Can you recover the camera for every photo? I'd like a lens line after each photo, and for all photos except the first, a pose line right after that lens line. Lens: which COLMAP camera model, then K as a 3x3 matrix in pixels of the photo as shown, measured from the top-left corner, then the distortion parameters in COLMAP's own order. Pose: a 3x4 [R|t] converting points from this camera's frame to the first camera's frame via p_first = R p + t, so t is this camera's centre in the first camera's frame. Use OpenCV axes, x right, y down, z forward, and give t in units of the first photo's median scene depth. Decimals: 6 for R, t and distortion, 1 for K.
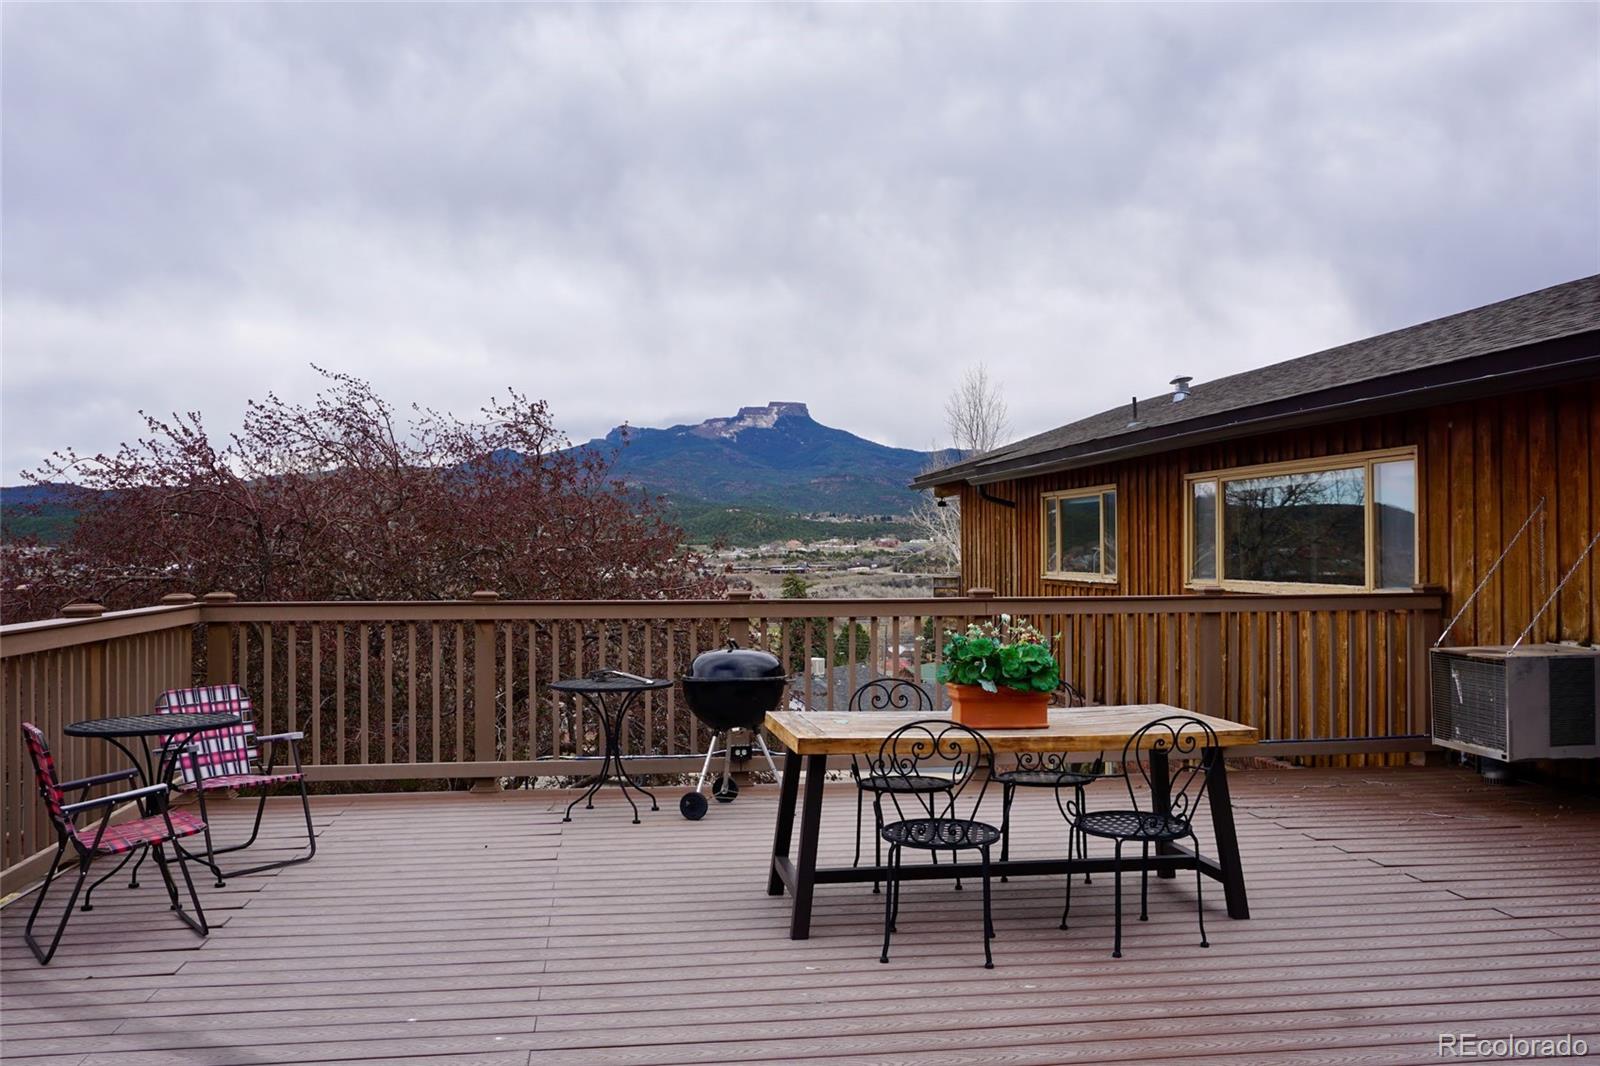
lens RADIAL K [[1341.1, 0, 806.7], [0, 1341.1, 534.9], [0, 0, 1]] dist [-0.012215, -0.004775]
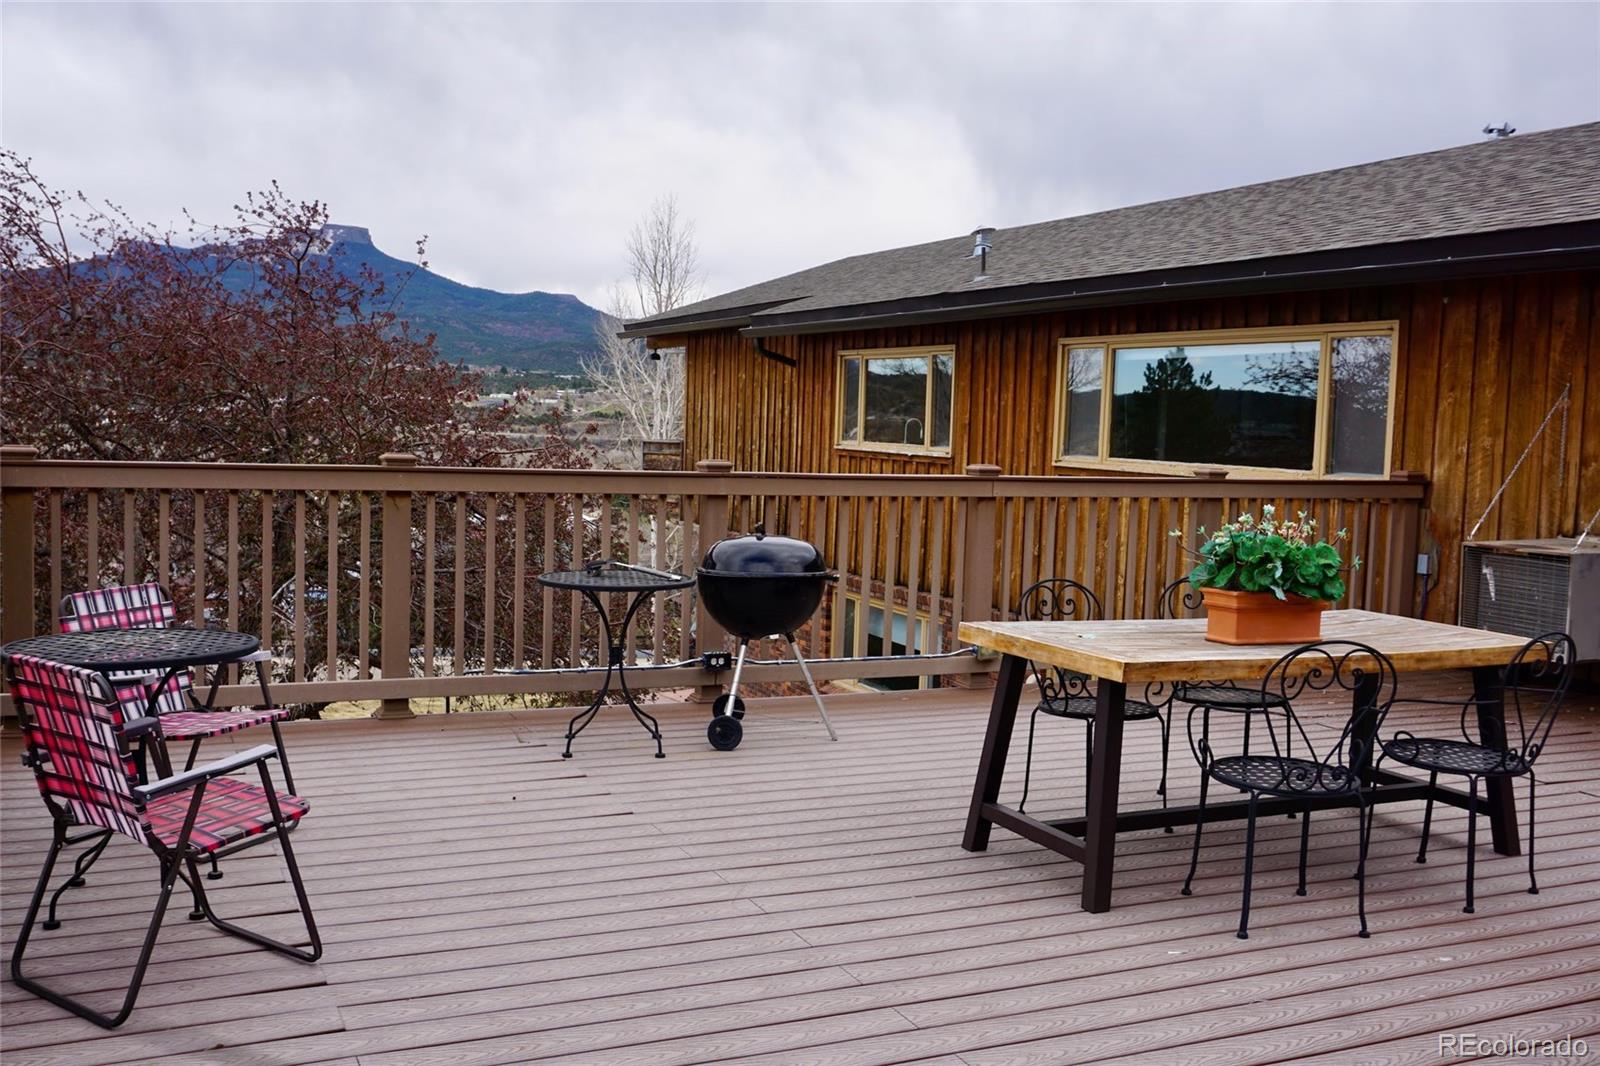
lens RADIAL K [[1493.3, 0, 802.6], [0, 1493.3, 527.3], [0, 0, 1]] dist [-0.016516, -0.000295]
pose [[0.959385, 0.012358, 0.281828, -0.256042], [-0.037772, 0.995671, 0.084923, 0.003902], [-0.279559, -0.092119, 0.955699, 0.135811]]
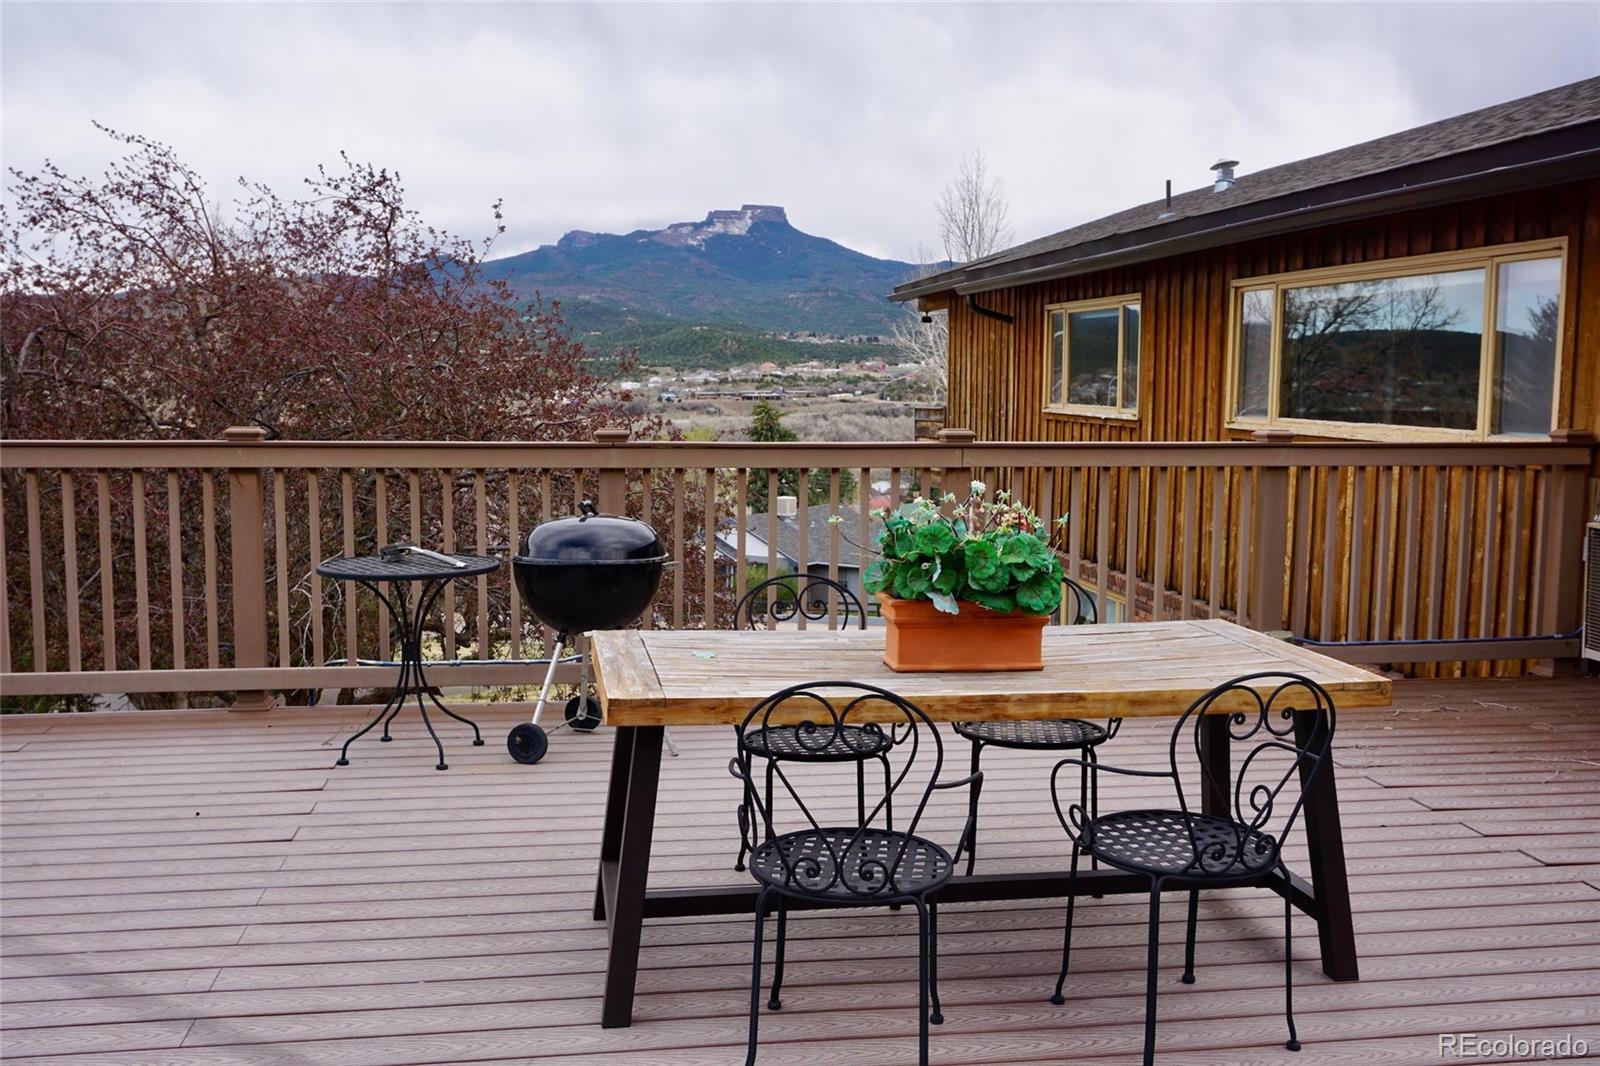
lens RADIAL K [[1493.3, 0, 802.6], [0, 1493.3, 527.3], [0, 0, 1]] dist [-0.016516, -0.000295]
pose [[0.999856, 0.009522, 0.014078, 0.039991], [-0.011057, 0.993496, 0.113331, 0.002829], [-0.012907, -0.113470, 0.993458, 0.218894]]
